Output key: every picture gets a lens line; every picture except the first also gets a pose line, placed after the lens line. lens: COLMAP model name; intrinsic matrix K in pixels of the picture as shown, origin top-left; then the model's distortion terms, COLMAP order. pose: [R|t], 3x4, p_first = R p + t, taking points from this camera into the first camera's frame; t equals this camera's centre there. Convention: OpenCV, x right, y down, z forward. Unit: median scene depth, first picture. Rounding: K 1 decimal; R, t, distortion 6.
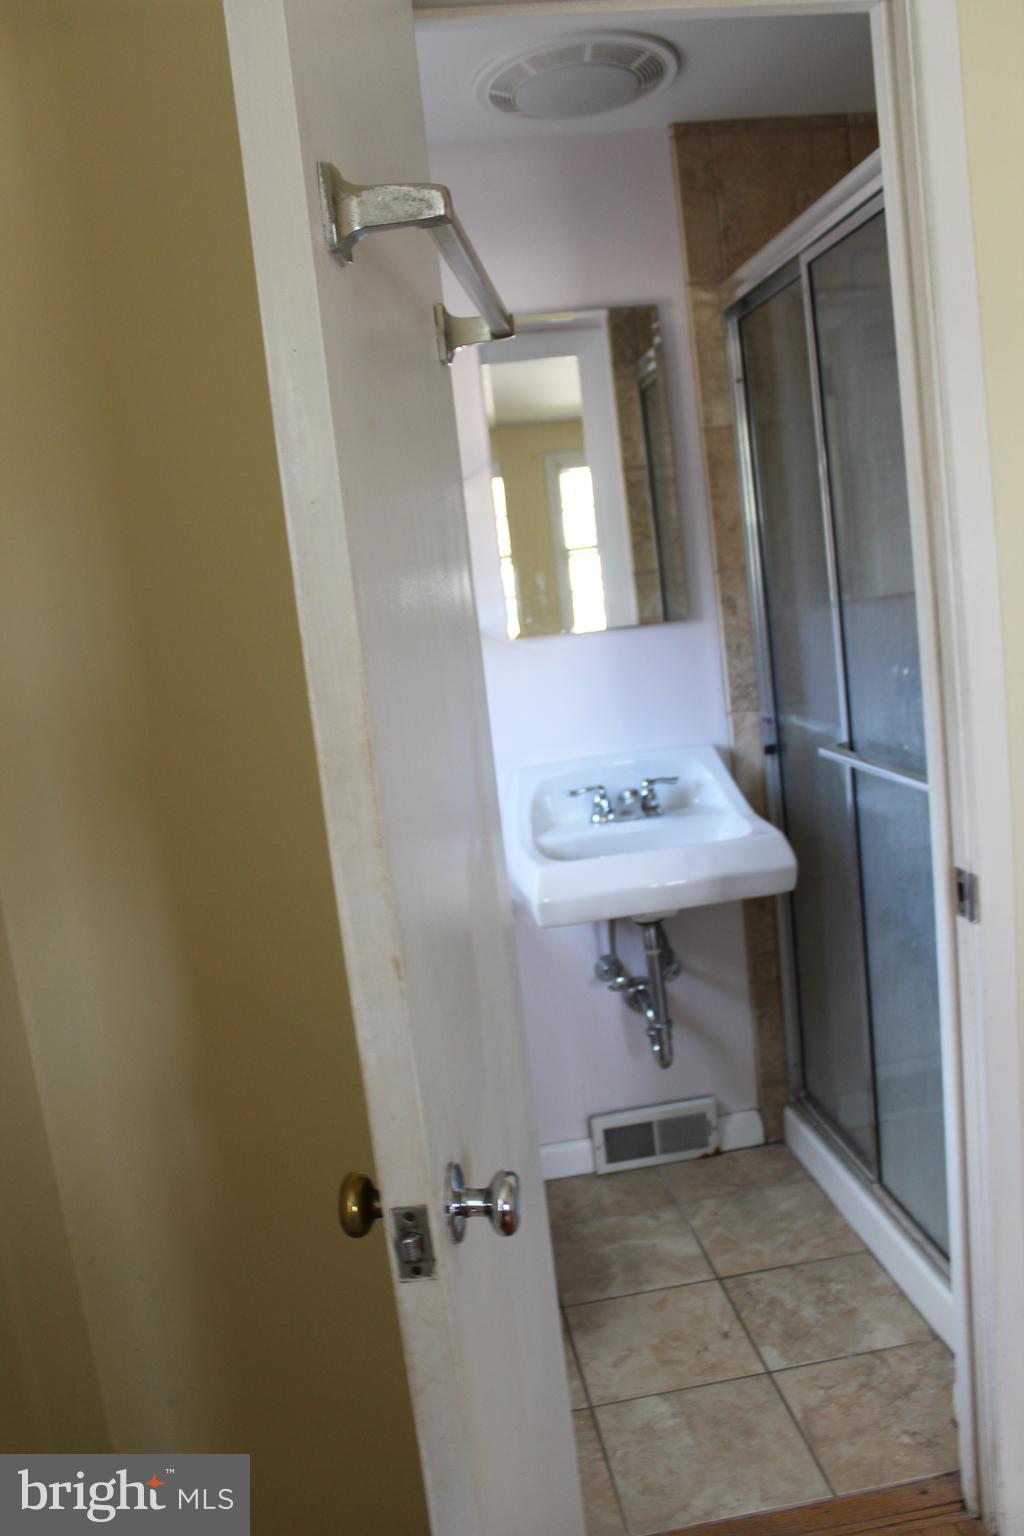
lens RADIAL K [[1273.0, 0, 512.0], [0, 1273.0, 768.0], [0, 0, 1]] dist [-0.163661, 0.138107]
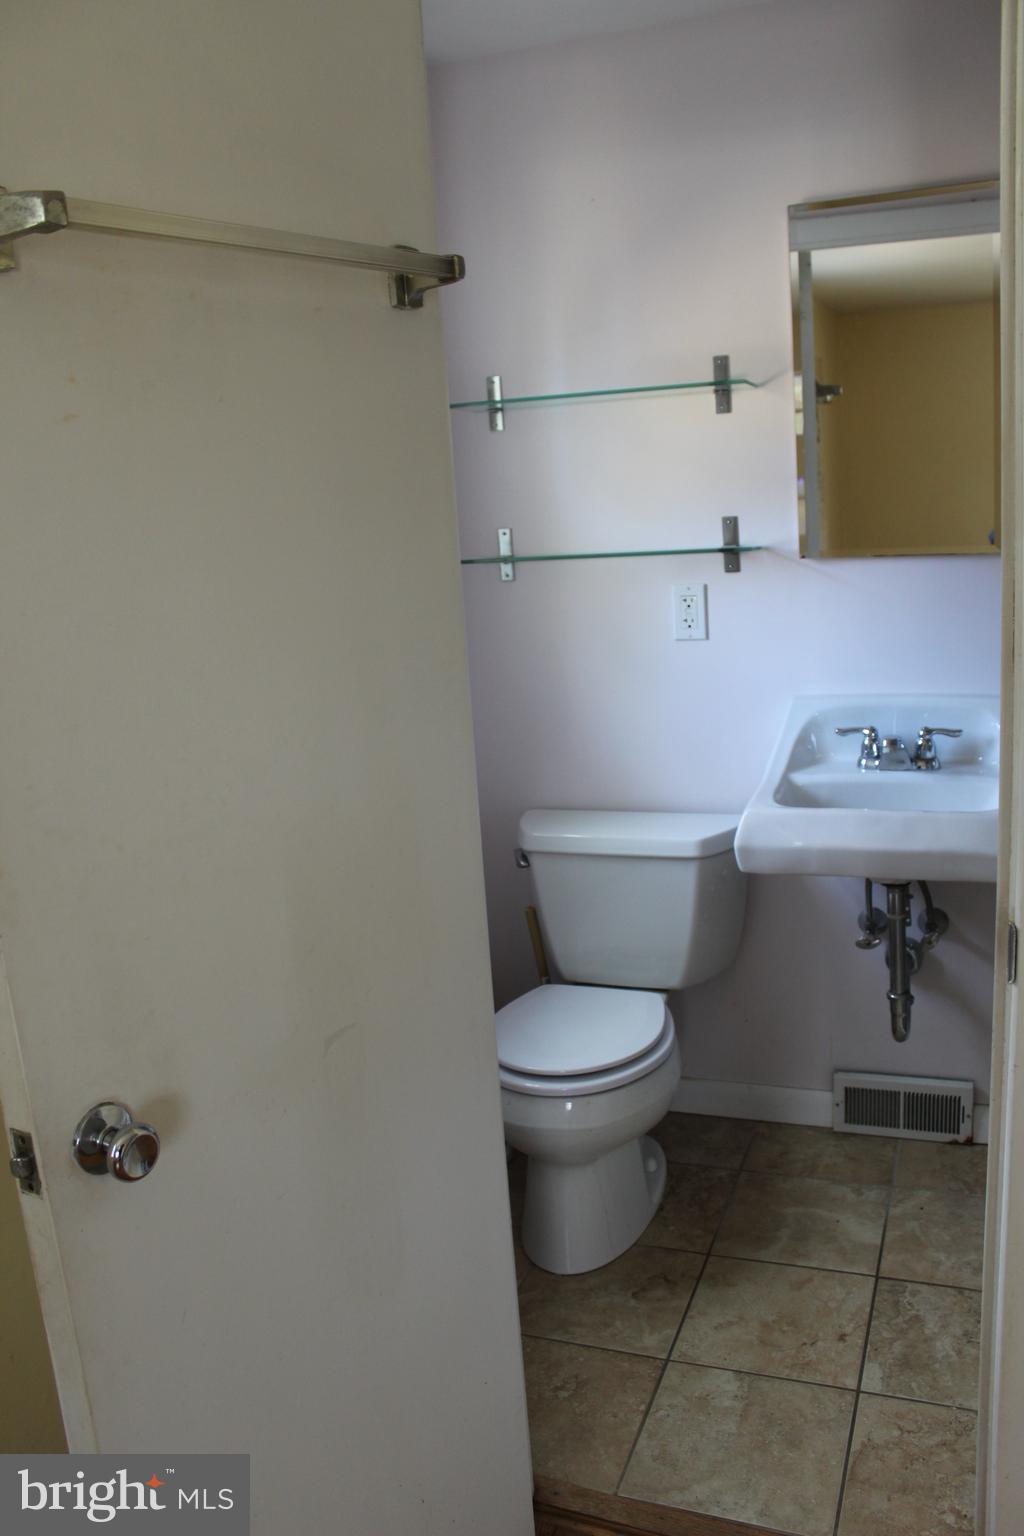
lens RADIAL K [[1273.0, 0, 512.0], [0, 1273.0, 768.0], [0, 0, 1]] dist [-0.163661, 0.138107]
pose [[0.882451, 0.150256, -0.445761, 0.292680], [-0.098939, 0.985702, 0.136395, -0.065047], [0.459881, -0.076259, 0.884700, 0.091828]]
